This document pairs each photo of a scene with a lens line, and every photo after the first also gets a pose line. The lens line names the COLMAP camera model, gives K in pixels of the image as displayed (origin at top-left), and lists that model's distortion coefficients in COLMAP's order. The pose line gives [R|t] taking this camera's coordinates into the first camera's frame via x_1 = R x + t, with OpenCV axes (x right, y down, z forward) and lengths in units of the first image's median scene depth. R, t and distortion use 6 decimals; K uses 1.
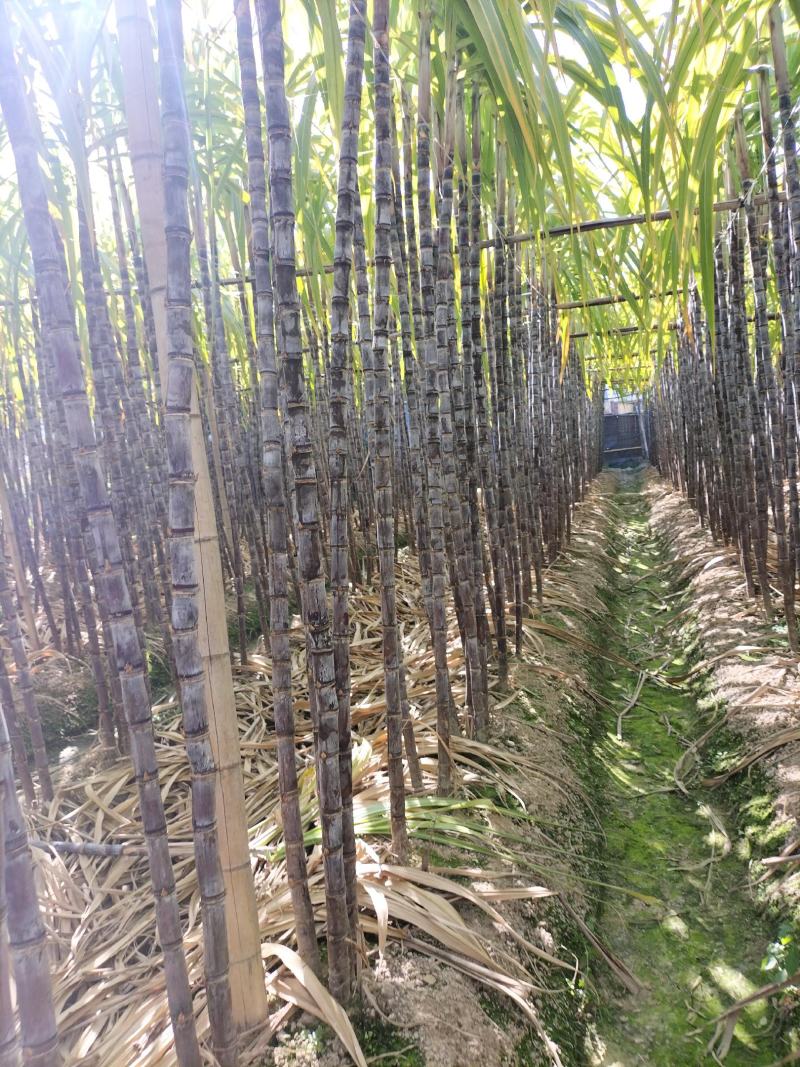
lens RADIAL K [[1147.6, 0, 331.0], [0, 1147.6, 527.8], [0, 0, 1]] dist [0.000033, 0.015838]
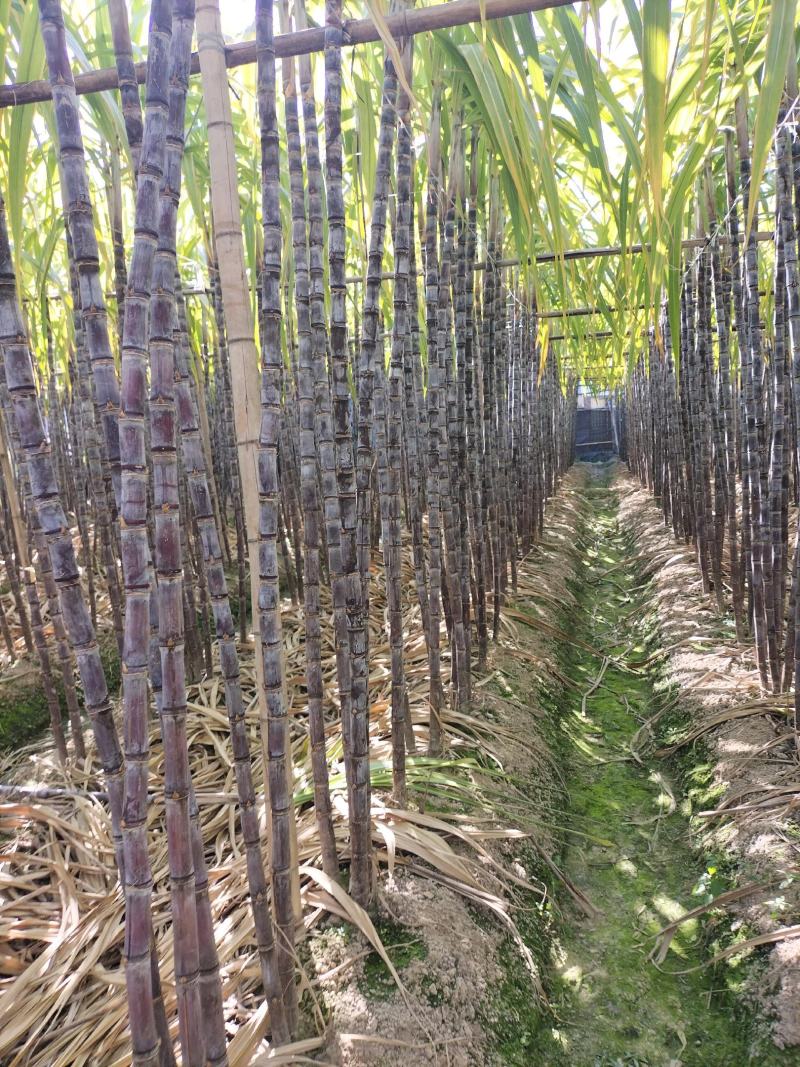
lens RADIAL K [[1246.6, 0, 330.3], [0, 1246.6, 510.4], [0, 0, 1]] dist [0.024949, 0.064946]
pose [[0.998634, 0.029689, 0.042993, -0.057841], [-0.029976, 0.999532, 0.006048, -0.018172], [-0.042793, -0.007328, 0.999057, -0.220332]]
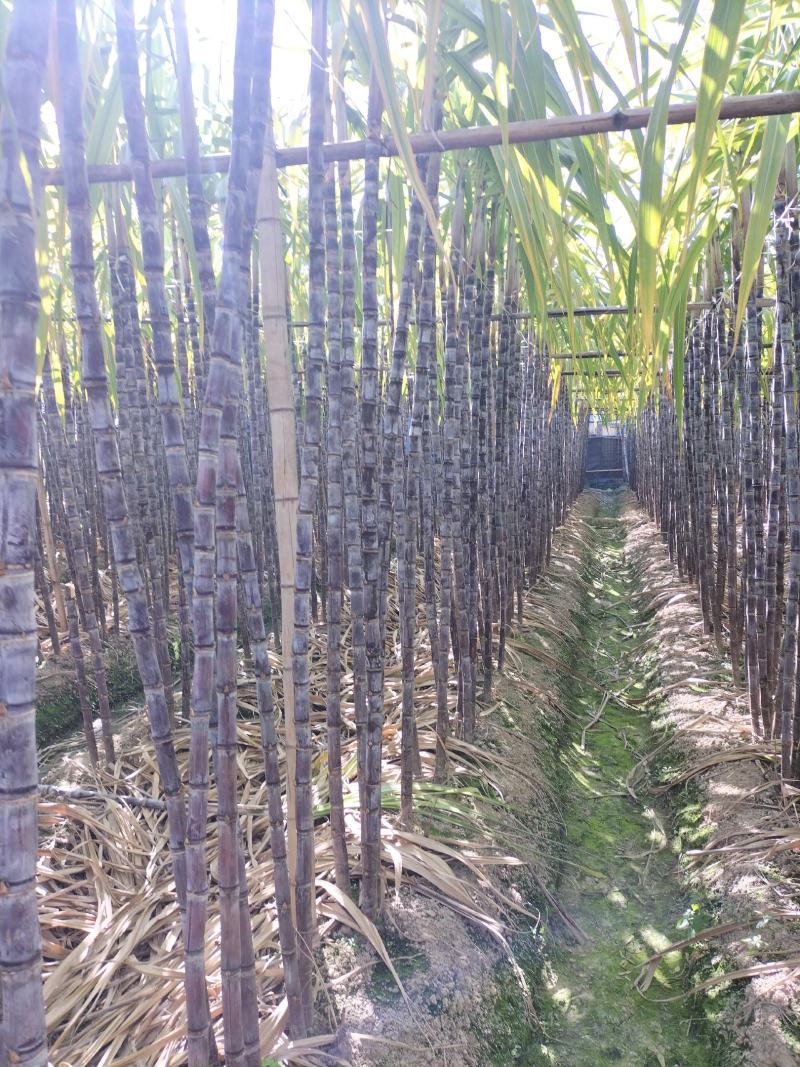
lens RADIAL K [[1258.1, 0, 249.4], [0, 1258.1, 436.8], [0, 0, 1]] dist [-0.003545, 0.032304]
pose [[0.996949, 0.072715, -0.028362, -0.081476], [-0.073942, 0.996252, -0.044890, -0.055818], [0.024992, 0.046850, 0.998589, -0.333853]]
